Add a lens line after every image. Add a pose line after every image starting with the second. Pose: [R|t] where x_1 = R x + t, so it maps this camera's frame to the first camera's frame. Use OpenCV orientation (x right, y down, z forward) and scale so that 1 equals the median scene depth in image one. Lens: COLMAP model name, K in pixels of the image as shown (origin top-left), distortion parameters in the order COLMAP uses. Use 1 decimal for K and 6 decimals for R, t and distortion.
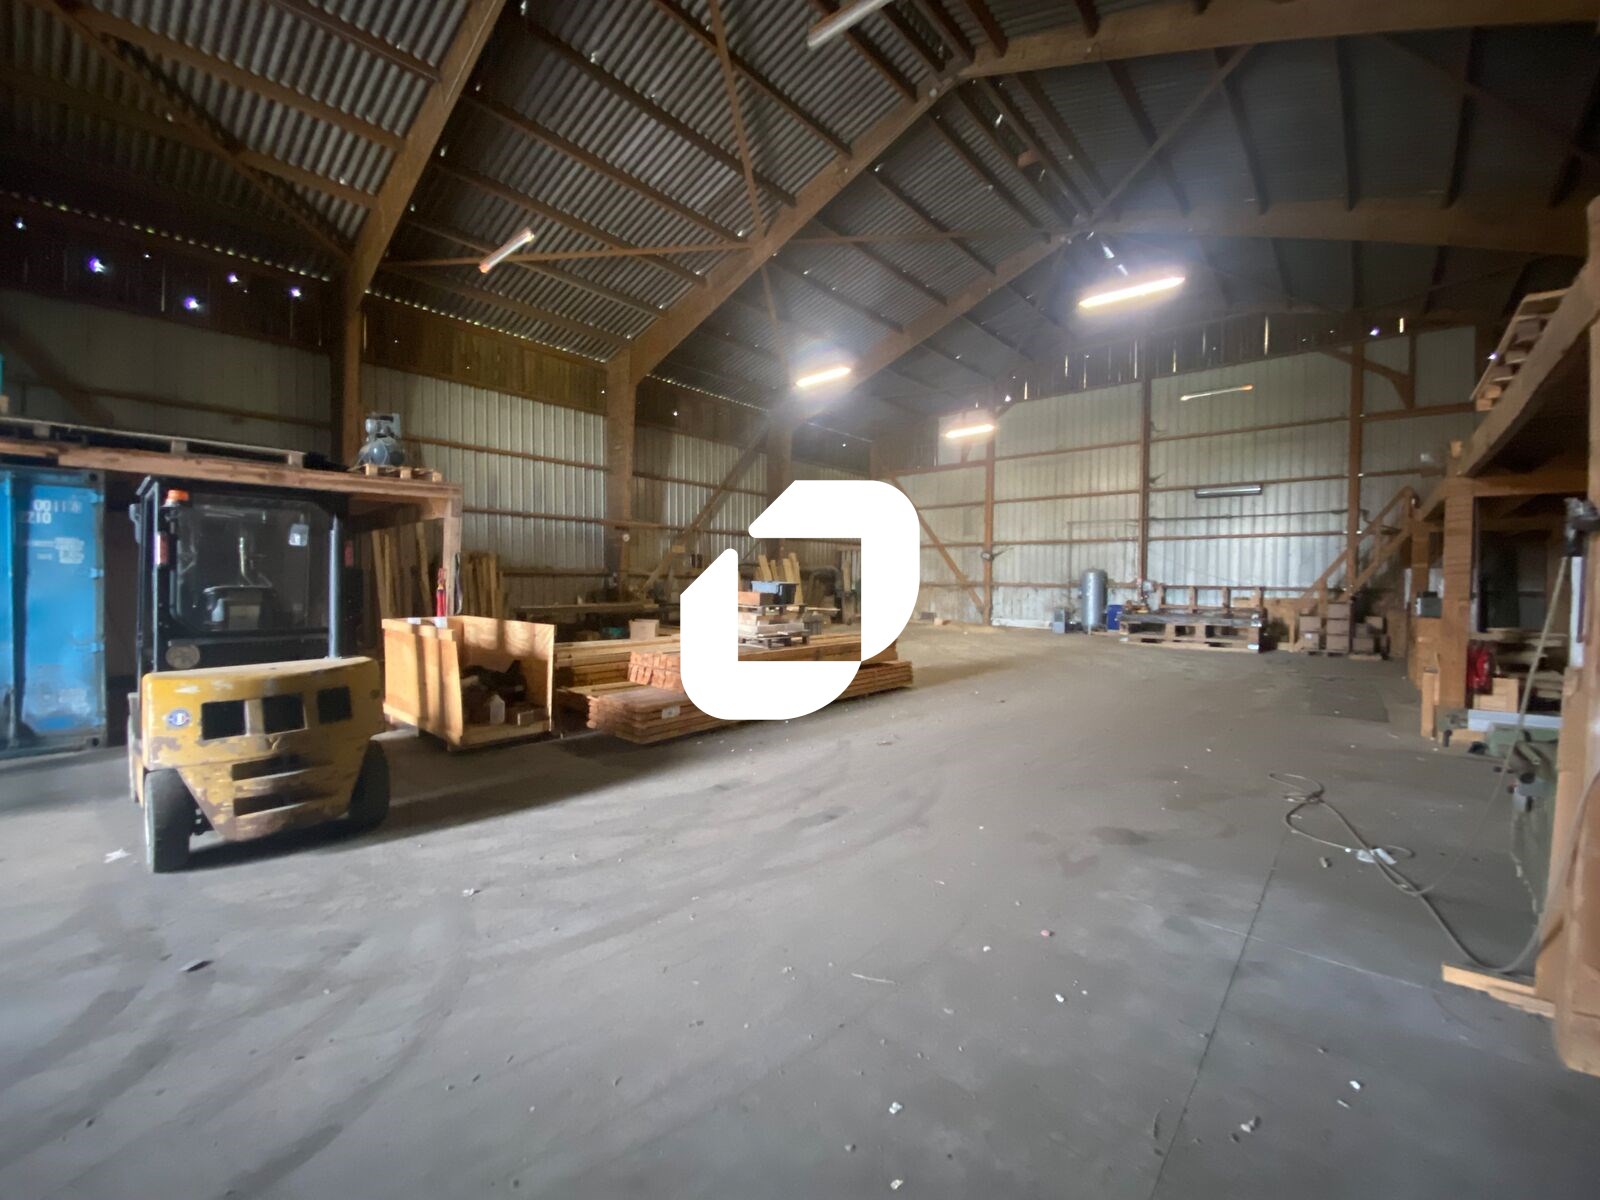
lens RADIAL K [[645.4, 0, 795.1], [0, 645.4, 597.0], [0, 0, 1]] dist [0.022571, -0.021096]
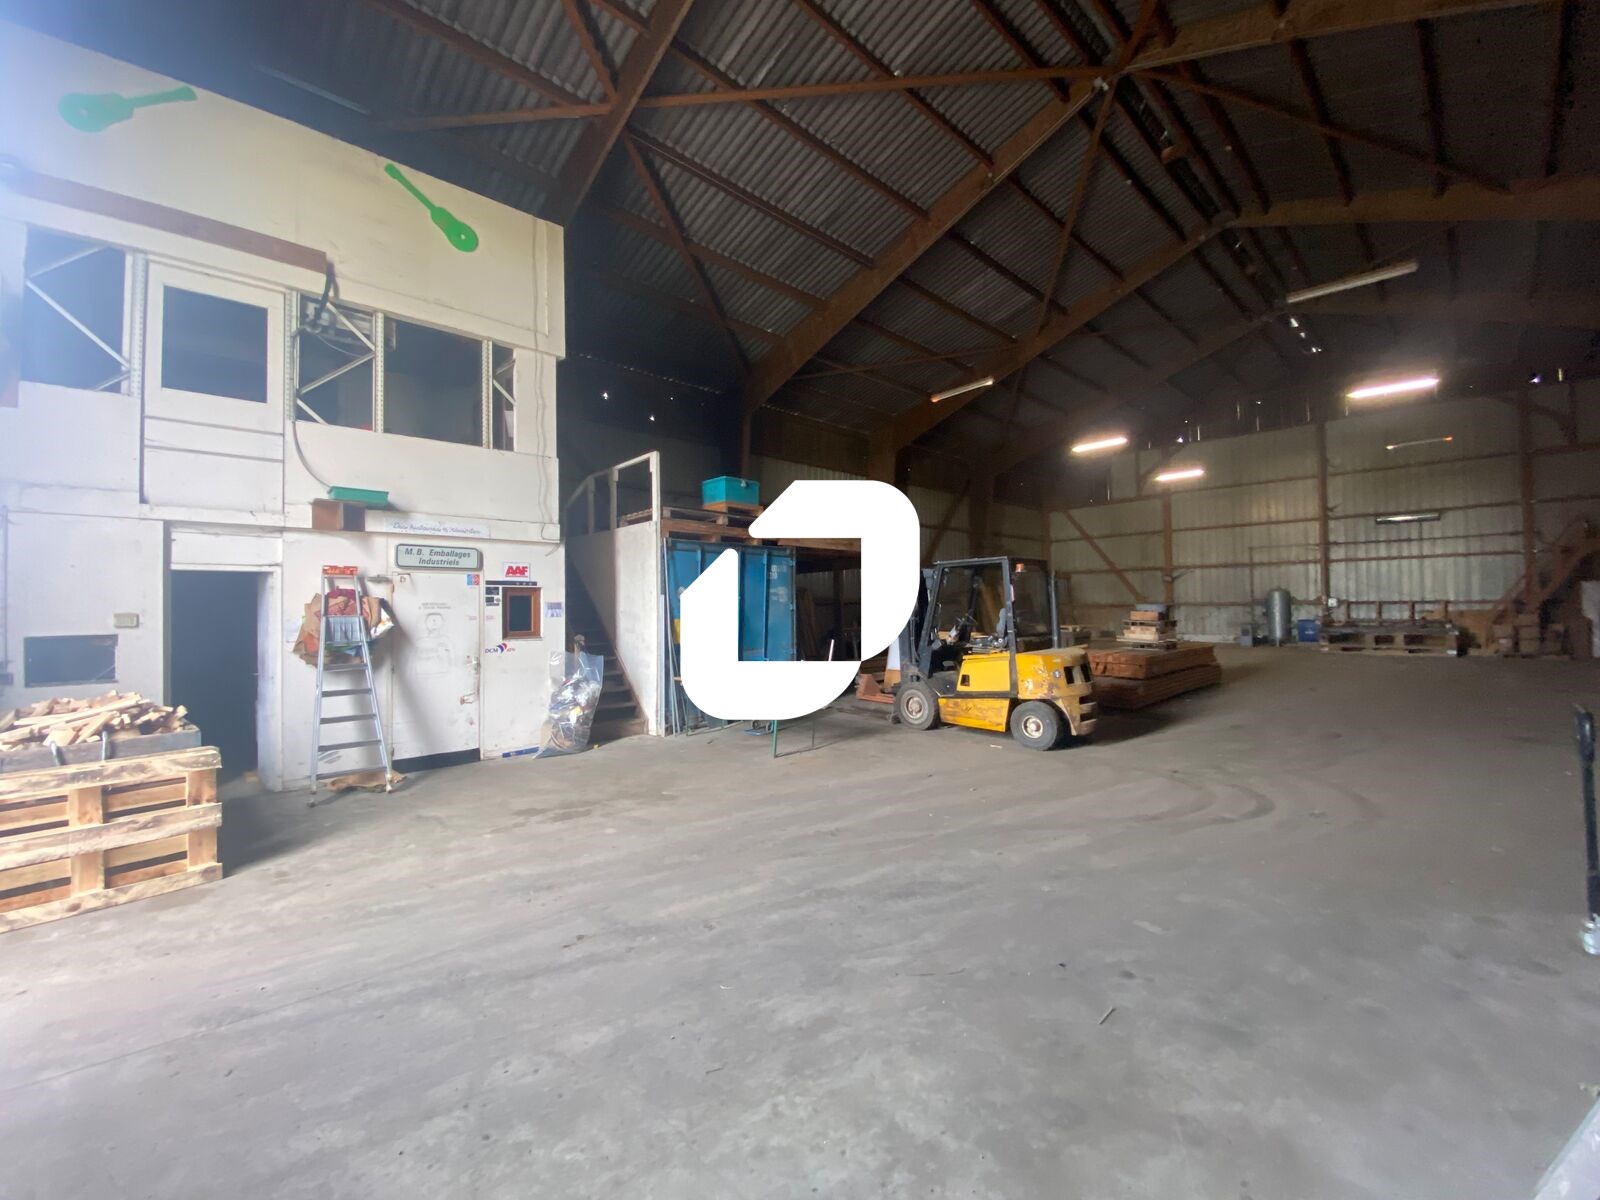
lens RADIAL K [[645.4, 0, 795.1], [0, 645.4, 597.0], [0, 0, 1]] dist [0.022571, -0.021096]
pose [[0.995797, -0.024414, -0.088270, -0.297773], [0.020780, 0.998907, -0.041858, 0.001779], [0.089196, 0.039848, 0.995217, -0.215574]]
